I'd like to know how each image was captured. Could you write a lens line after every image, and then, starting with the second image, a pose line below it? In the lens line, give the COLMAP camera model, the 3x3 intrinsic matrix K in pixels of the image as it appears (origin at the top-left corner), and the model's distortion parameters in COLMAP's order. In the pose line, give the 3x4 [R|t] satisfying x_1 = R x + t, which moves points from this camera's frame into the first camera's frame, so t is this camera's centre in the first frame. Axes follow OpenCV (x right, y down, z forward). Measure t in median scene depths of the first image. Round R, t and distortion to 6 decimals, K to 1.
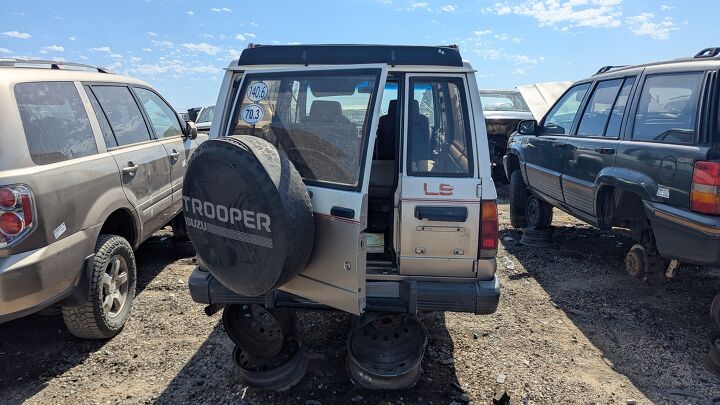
lens RADIAL K [[517.6, 0, 361.7], [0, 517.6, 202.7], [0, 0, 1]] dist [0.059440, -0.050060]
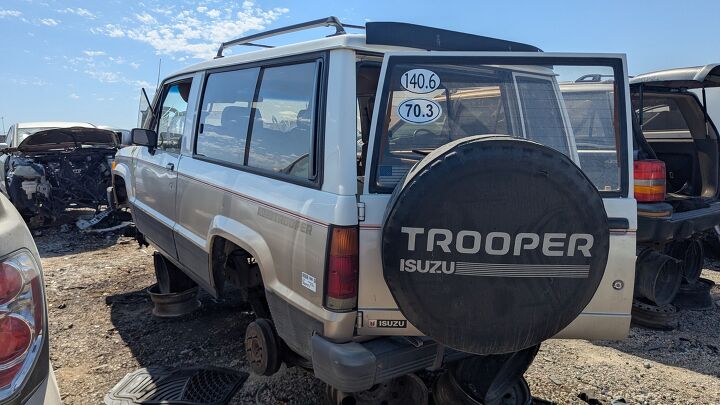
lens RADIAL K [[517.6, 0, 358.9], [0, 517.6, 201.7], [0, 0, 1]] dist [0.059440, -0.050060]
pose [[0.777501, -0.075058, 0.624387, -0.706393], [0.107788, 0.994065, -0.014722, -0.038067], [-0.619576, 0.078748, 0.780977, 0.462917]]
